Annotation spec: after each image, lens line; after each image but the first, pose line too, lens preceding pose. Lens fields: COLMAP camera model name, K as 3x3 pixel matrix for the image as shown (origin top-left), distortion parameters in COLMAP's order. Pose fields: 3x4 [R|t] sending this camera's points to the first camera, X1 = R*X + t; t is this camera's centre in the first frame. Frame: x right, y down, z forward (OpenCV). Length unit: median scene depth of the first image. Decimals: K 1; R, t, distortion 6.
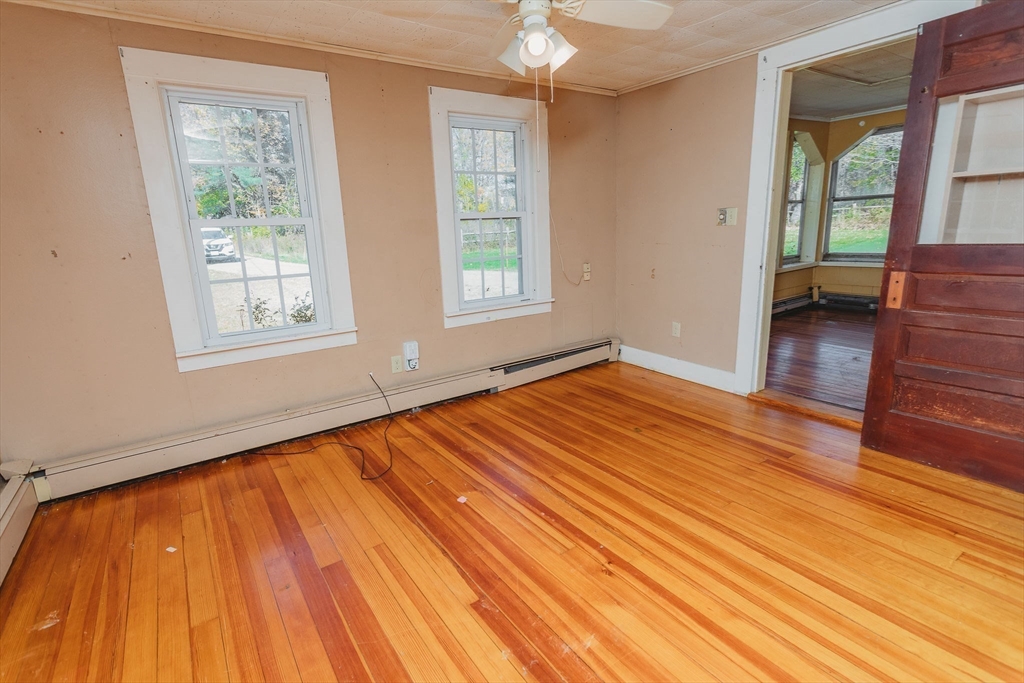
lens RADIAL K [[494.8, 0, 512.2], [0, 494.8, 336.6], [0, 0, 1]] dist [0.003871, 0.001044]
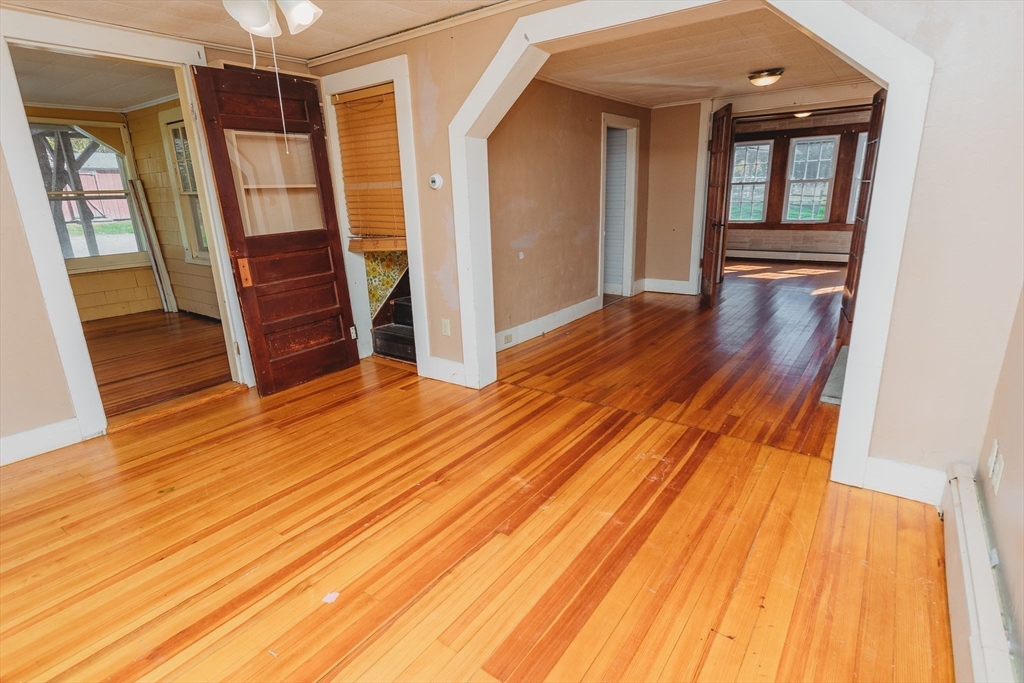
lens RADIAL K [[494.8, 0, 513.2], [0, 494.8, 334.3], [0, 0, 1]] dist [0.003871, 0.001044]
pose [[-0.309259, -0.209358, 0.927646, -0.264123], [0.254242, 0.921757, 0.292788, -0.056766], [-0.916362, 0.326394, -0.231834, 0.274444]]
